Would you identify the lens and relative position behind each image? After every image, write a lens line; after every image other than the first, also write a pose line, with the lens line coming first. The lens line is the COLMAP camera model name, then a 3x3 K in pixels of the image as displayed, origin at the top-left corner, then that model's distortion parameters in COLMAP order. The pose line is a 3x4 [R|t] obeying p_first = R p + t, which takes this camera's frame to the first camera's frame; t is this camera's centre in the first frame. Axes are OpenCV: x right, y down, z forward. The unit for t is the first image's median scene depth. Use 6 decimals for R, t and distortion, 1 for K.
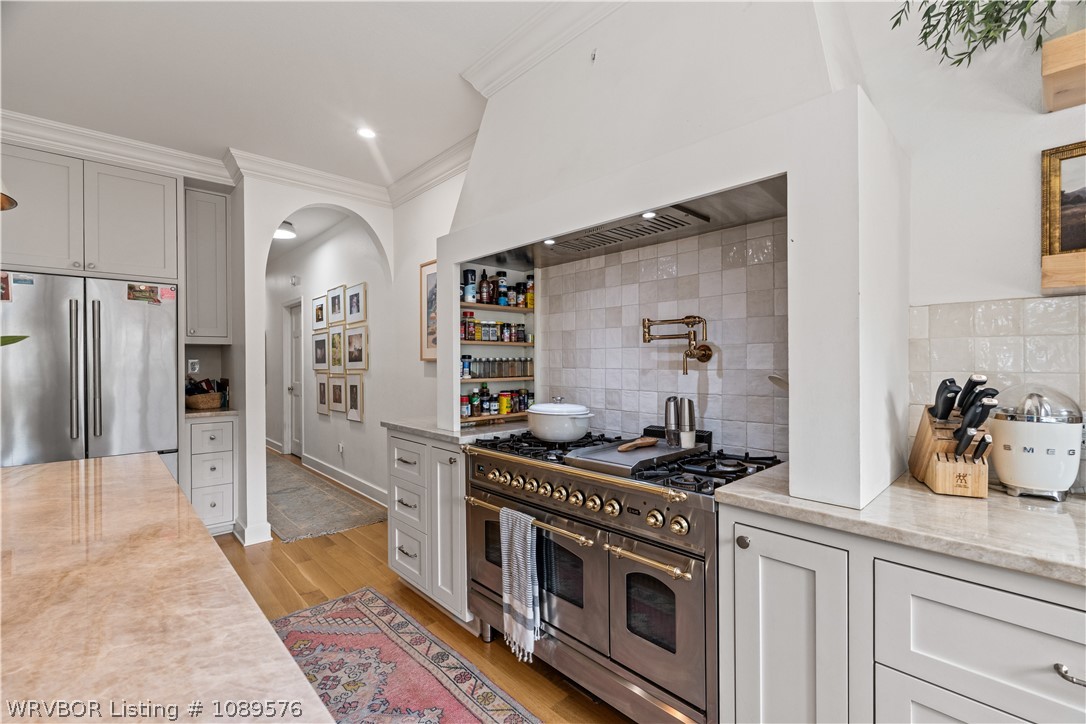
lens RADIAL K [[482.2, 0, 531.8], [0, 482.2, 363.2], [0, 0, 1]] dist [-0.003596, 0.000825]
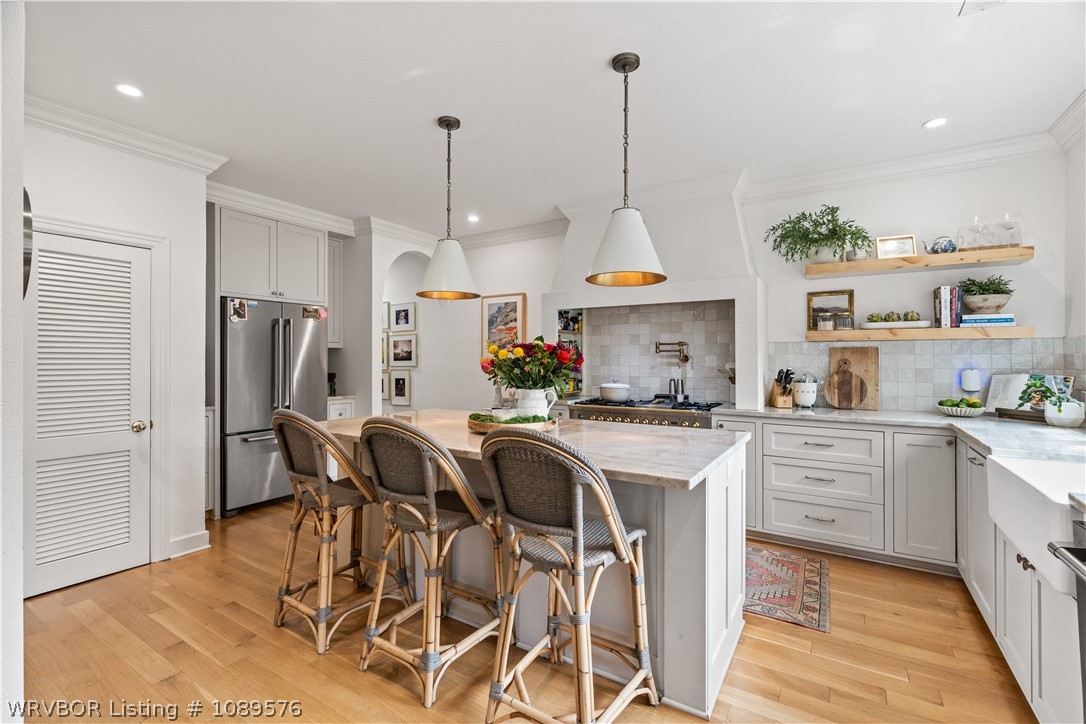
lens RADIAL K [[482.2, 0, 540.6], [0, 482.2, 355.2], [0, 0, 1]] dist [-0.003596, 0.000825]
pose [[0.967436, 0.007914, 0.252991, -0.811809], [-0.004635, 0.999897, -0.013555, -0.004725], [-0.253073, 0.011941, 0.967374, -0.921159]]
